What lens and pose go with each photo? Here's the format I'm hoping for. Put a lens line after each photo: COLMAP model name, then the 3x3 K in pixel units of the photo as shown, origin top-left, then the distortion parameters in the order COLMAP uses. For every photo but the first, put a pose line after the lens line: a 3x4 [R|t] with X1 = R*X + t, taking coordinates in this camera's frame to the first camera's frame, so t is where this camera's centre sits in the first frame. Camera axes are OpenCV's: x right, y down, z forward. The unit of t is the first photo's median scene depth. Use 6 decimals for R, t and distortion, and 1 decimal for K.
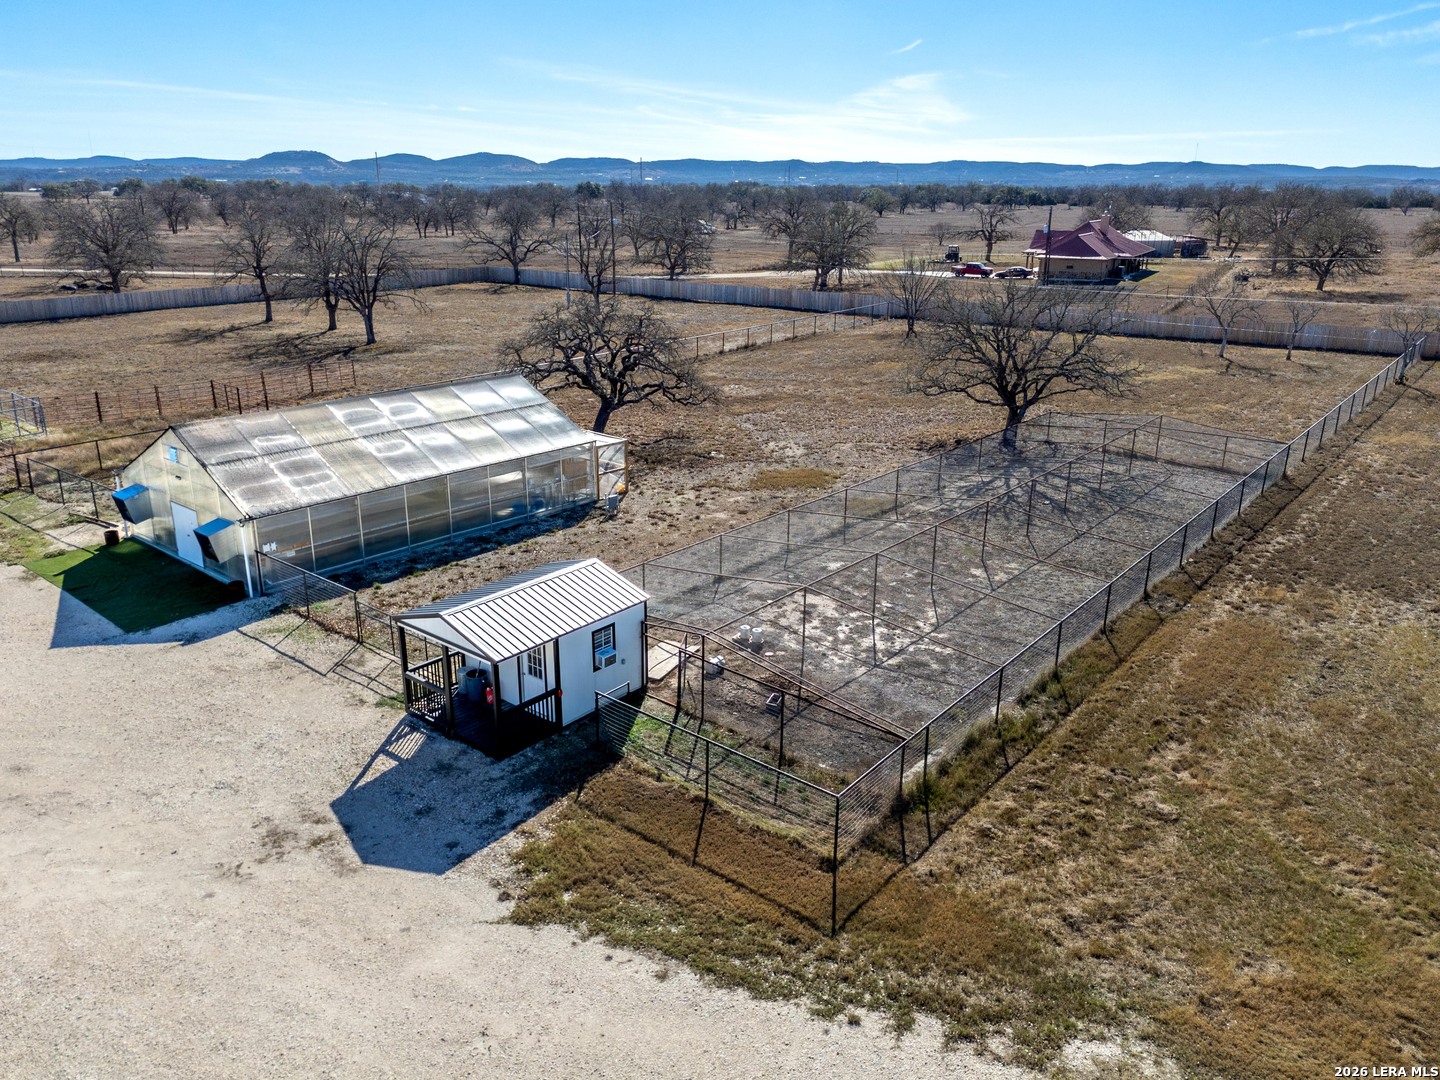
lens RADIAL K [[1065.4, 0, 720.0], [0, 1065.4, 540.0], [0, 0, 1]] dist [0.082391, -0.065365]
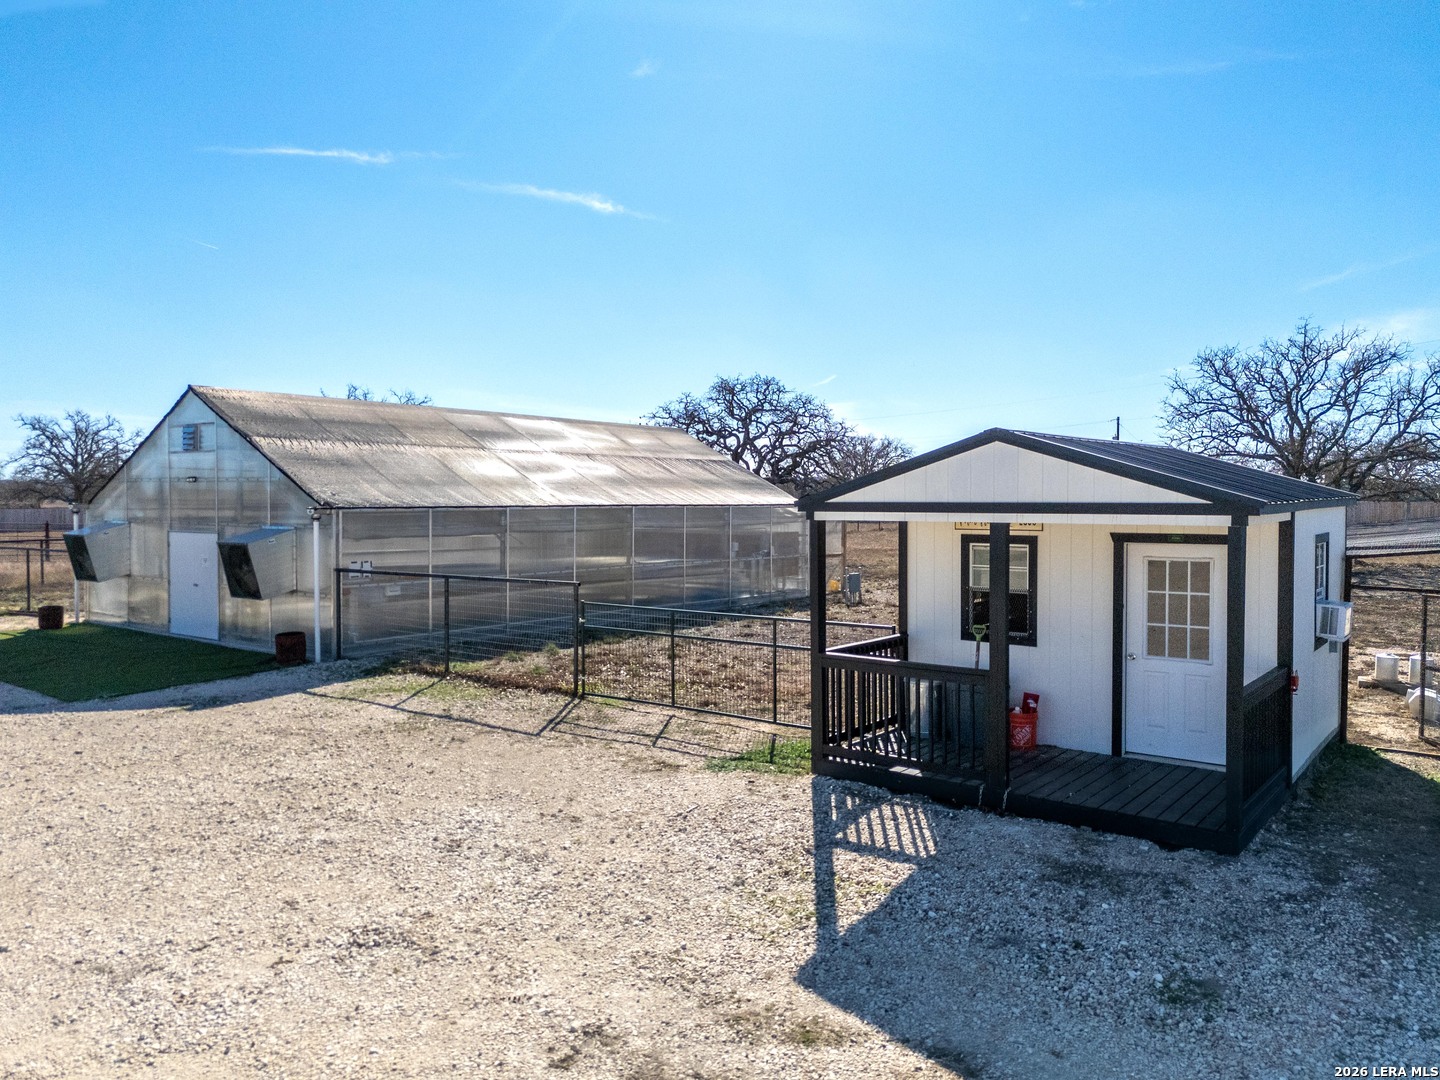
lens RADIAL K [[1065.4, 0, 720.0], [0, 1065.4, 540.0], [0, 0, 1]] dist [0.082391, -0.065365]
pose [[0.998902, -0.008421, 0.046090, -0.357962], [0.020927, 0.960321, -0.278111, 0.195076], [-0.041919, 0.278770, 0.959442, 0.648492]]
